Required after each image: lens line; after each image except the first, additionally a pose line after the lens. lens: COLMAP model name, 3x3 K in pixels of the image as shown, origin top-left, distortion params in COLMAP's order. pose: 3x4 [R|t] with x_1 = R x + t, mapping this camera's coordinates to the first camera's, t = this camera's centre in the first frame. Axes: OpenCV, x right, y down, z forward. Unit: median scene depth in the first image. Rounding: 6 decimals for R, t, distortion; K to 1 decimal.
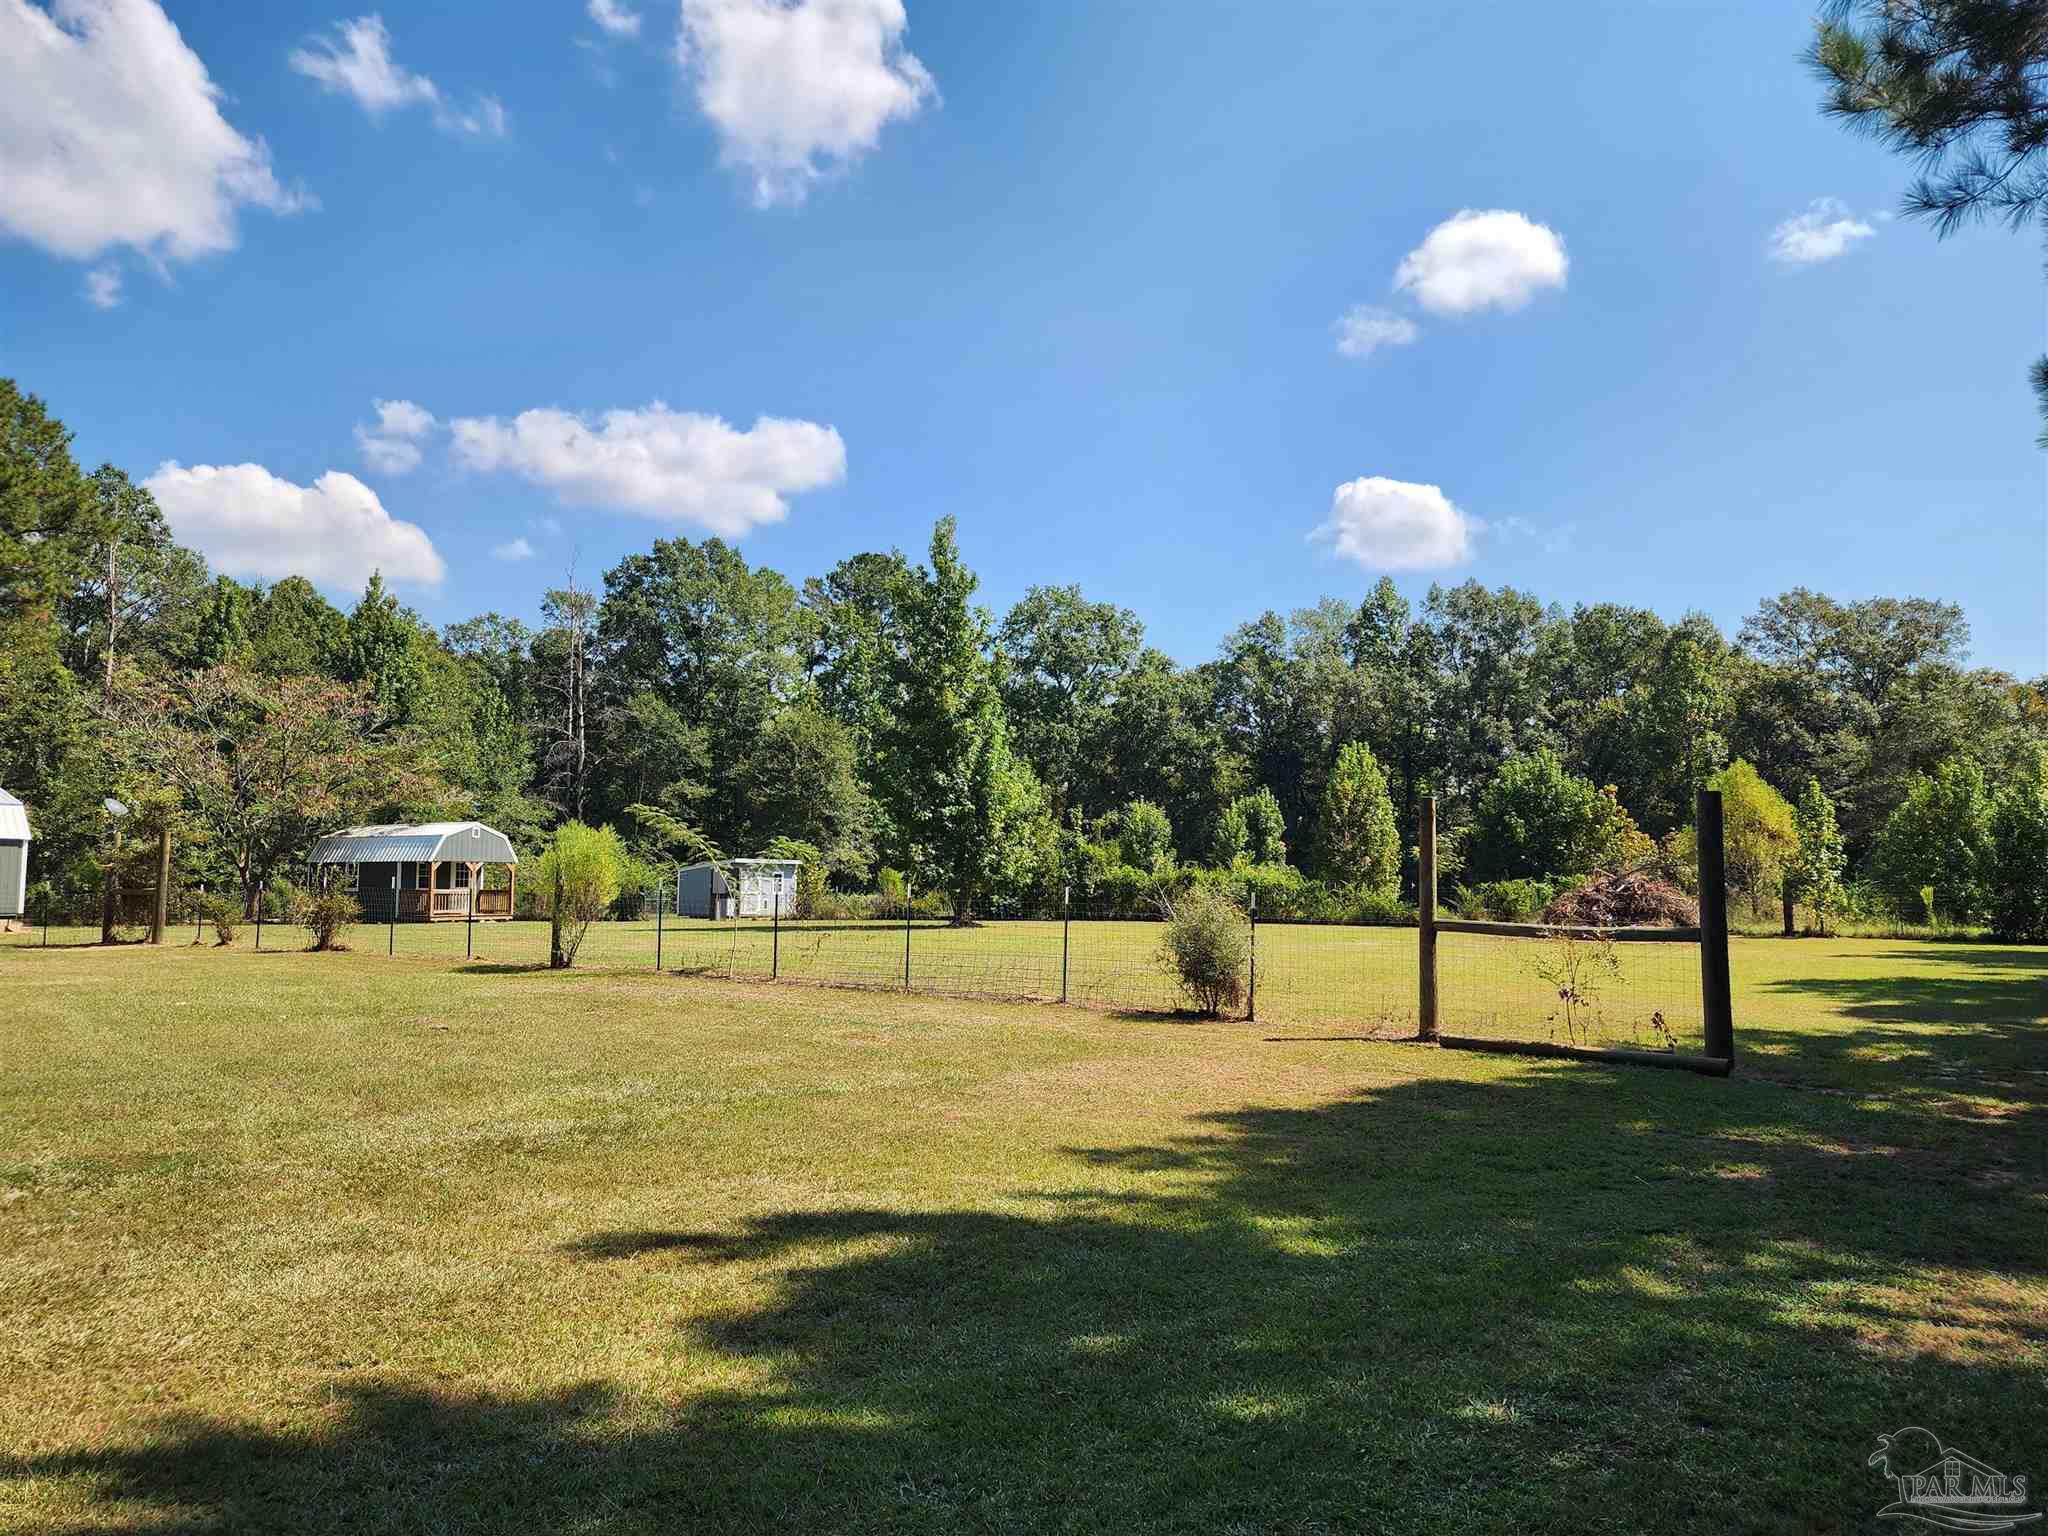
lens RADIAL K [[1389.2, 0, 1039.9], [0, 1389.2, 764.5], [0, 0, 1]] dist [0.019155, -0.030398]
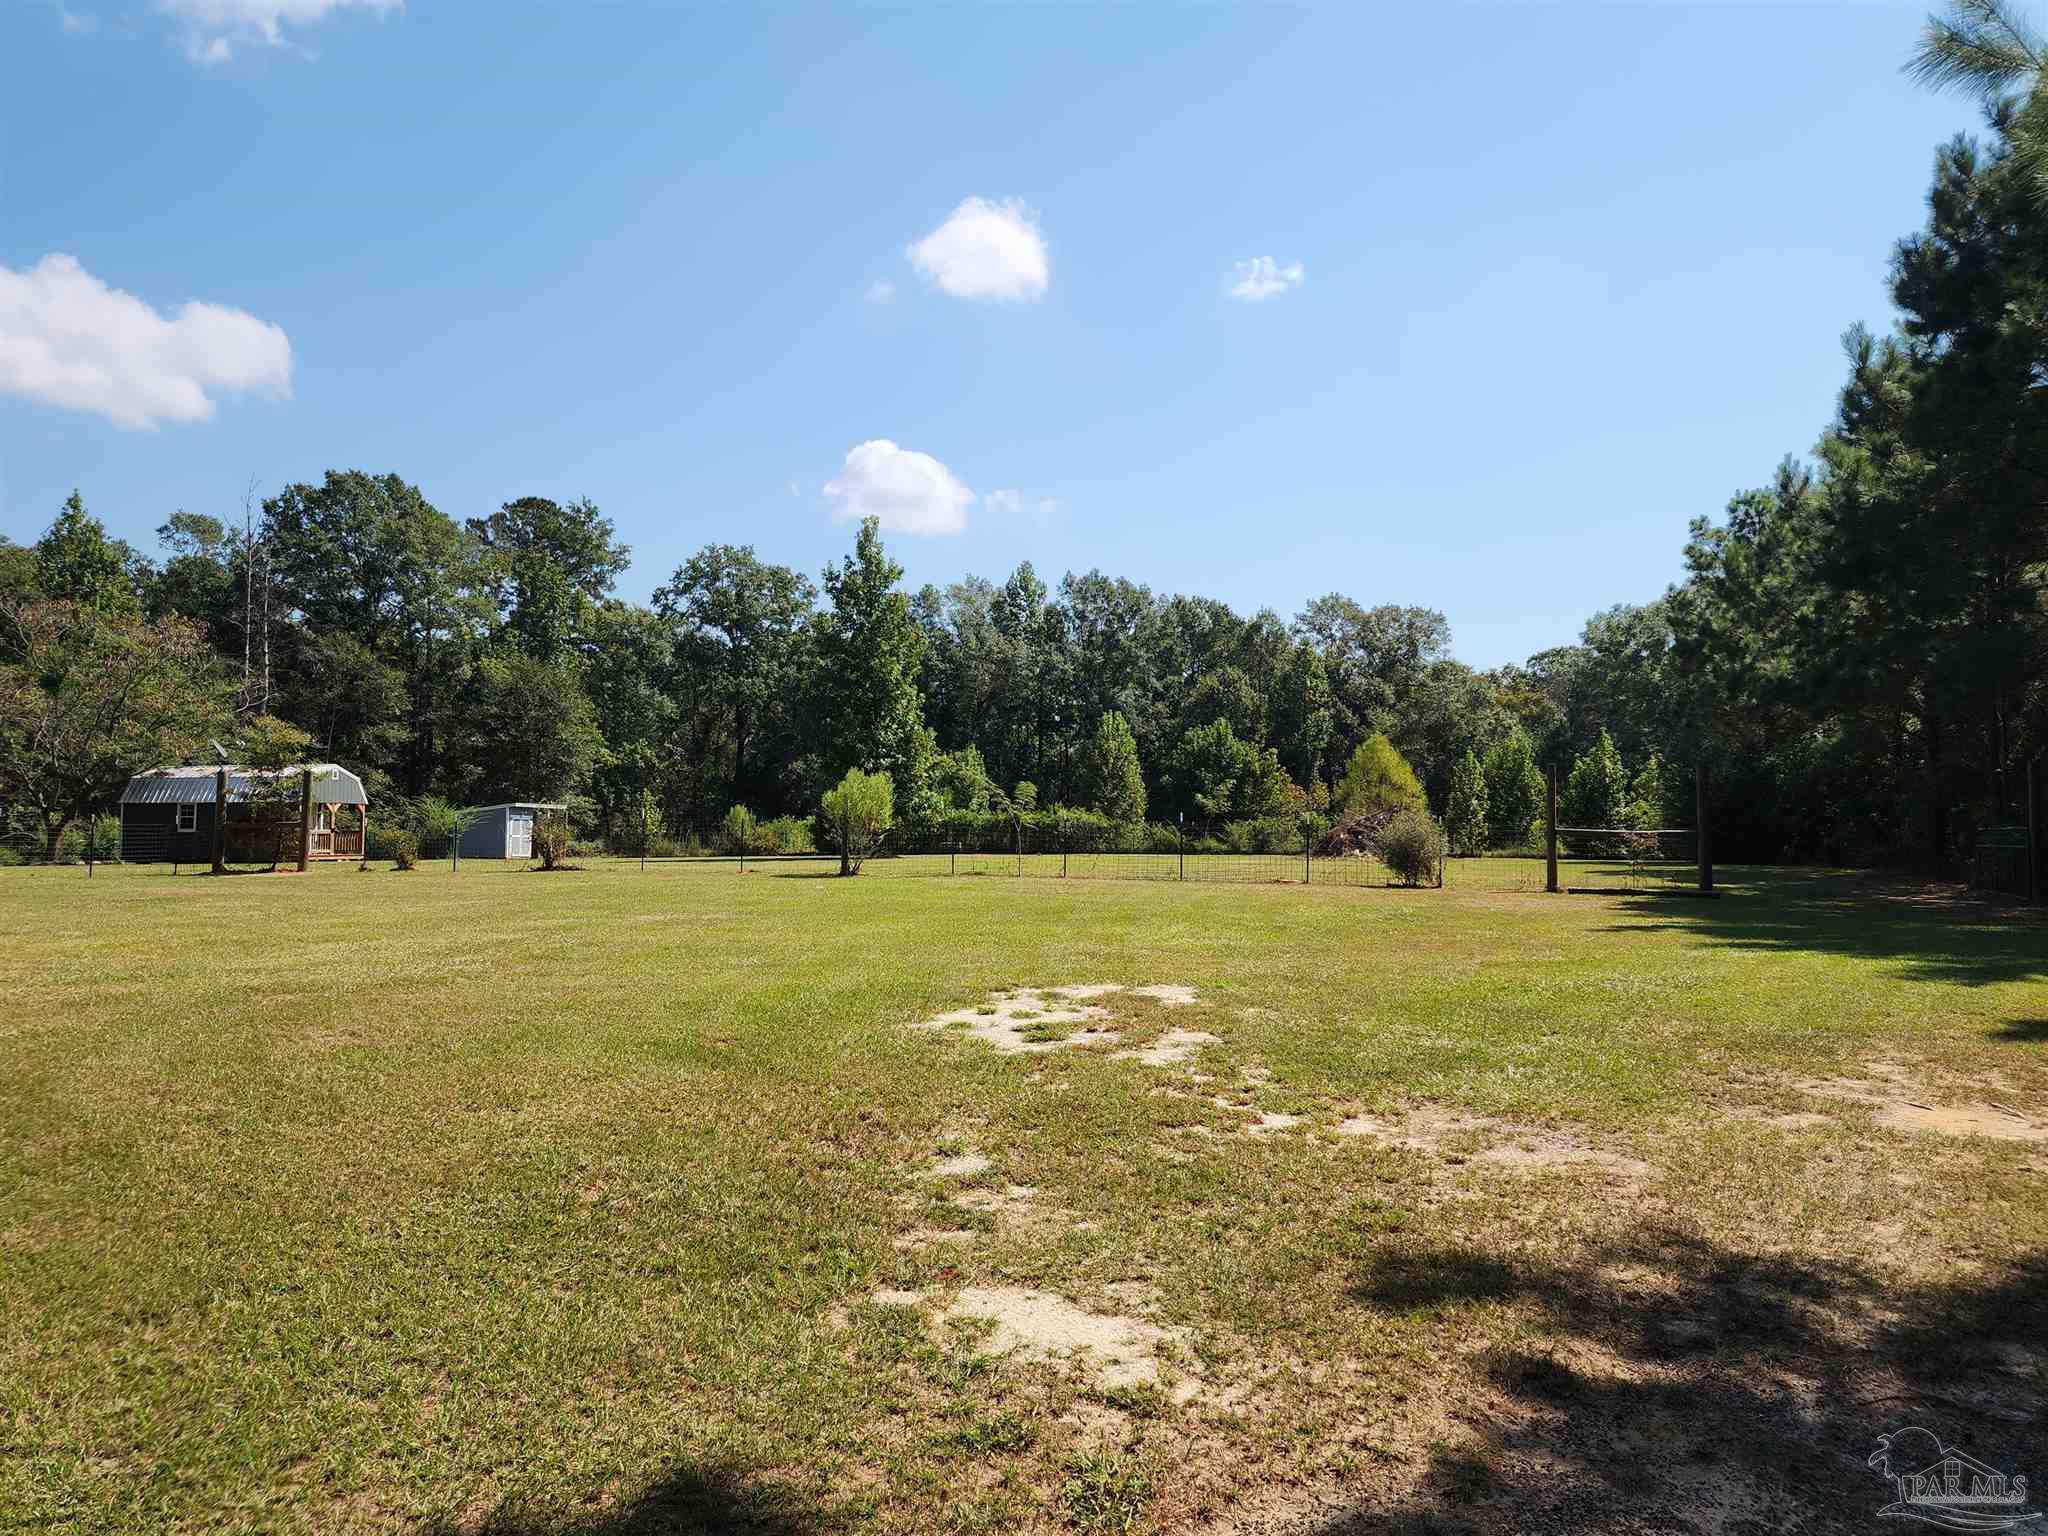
lens RADIAL K [[1358.8, 0, 1056.5], [0, 1358.8, 768.1], [0, 0, 1]] dist [0.109455, -0.179871]
pose [[0.929539, 0.013231, 0.368486, -0.156109], [-0.027385, 0.999073, 0.033209, -0.002115], [-0.367705, -0.040960, 0.929040, -0.071895]]
